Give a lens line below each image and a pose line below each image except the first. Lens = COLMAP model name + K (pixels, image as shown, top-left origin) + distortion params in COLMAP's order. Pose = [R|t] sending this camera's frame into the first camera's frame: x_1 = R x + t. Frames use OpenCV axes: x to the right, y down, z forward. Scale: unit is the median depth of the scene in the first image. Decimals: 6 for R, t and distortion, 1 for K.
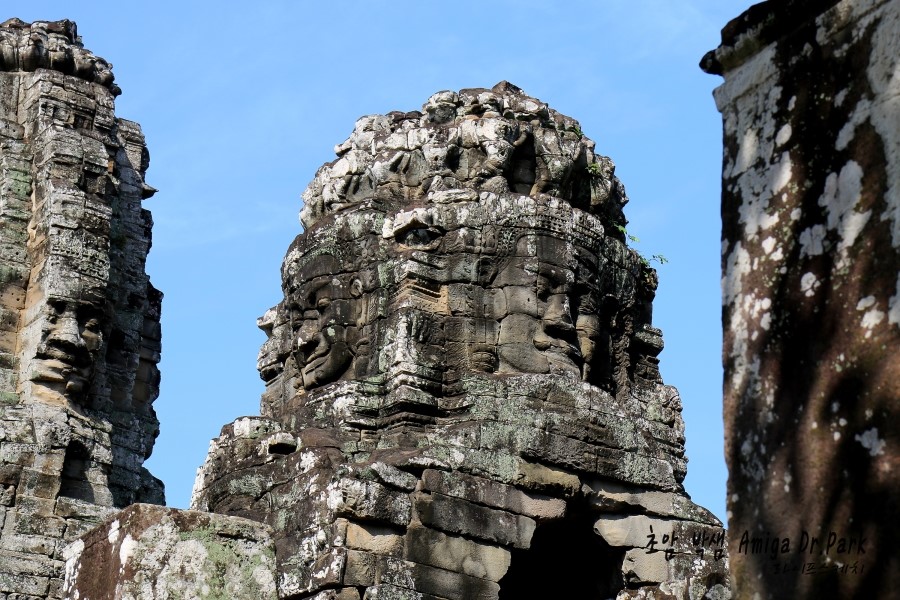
lens RADIAL K [[2118.0, 0, 450.0], [0, 2118.0, 300.0], [0, 0, 1]] dist [0.363901, 0.189439]
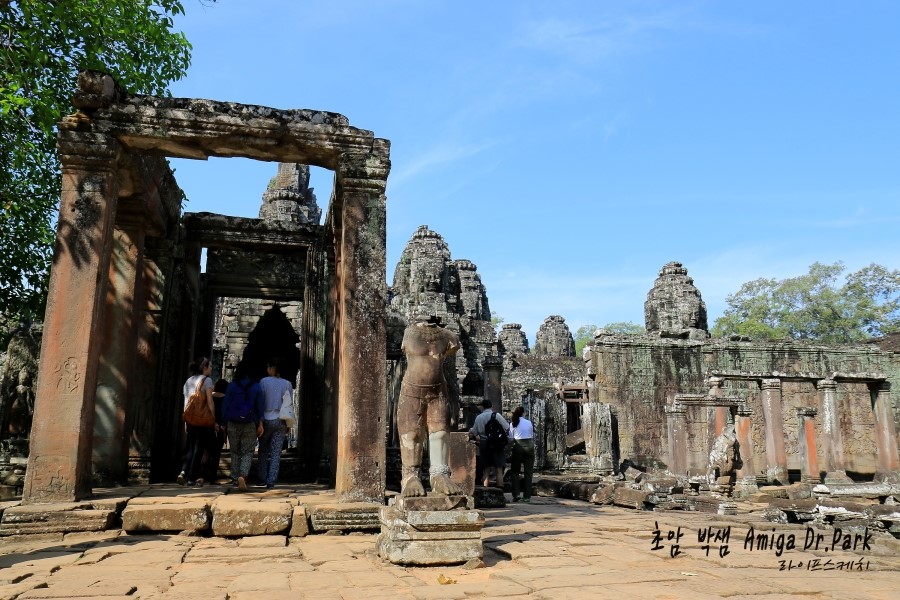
lens RADIAL K [[696.2, 0, 442.6], [0, 696.2, 301.0], [0, 0, 1]] dist [-0.112921, 0.110293]
pose [[0.942768, -0.095479, -0.319488, 0.984988], [0.148034, 0.978377, 0.144443, -0.102106], [0.298788, -0.183472, 0.936517, -0.488065]]
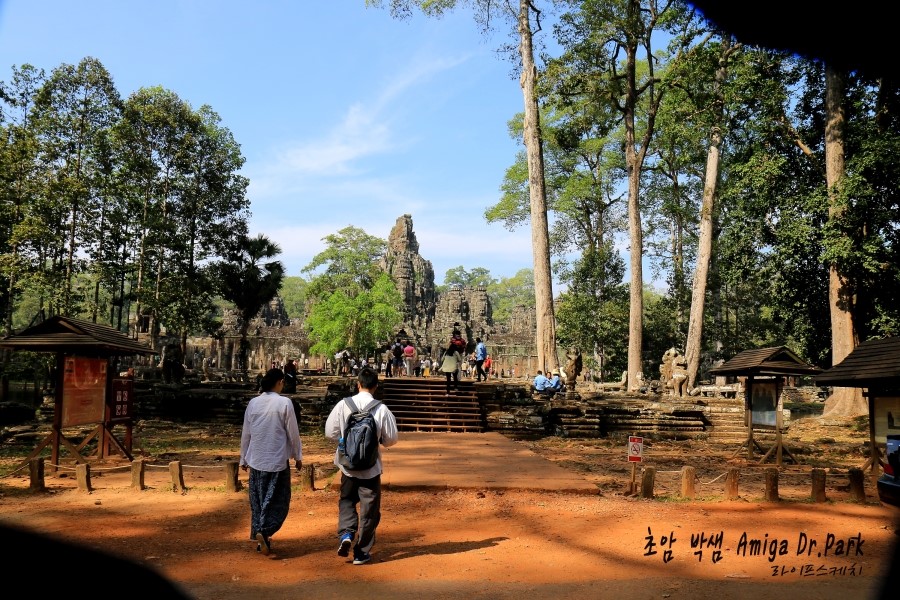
lens RADIAL K [[696.2, 0, 442.6], [0, 696.2, 301.0], [0, 0, 1]] dist [-0.112921, 0.110293]
pose [[0.882774, -0.046969, -0.467444, 3.236614], [0.173430, 0.957291, 0.231337, -1.494110], [0.436614, -0.285287, 0.853217, -4.018218]]
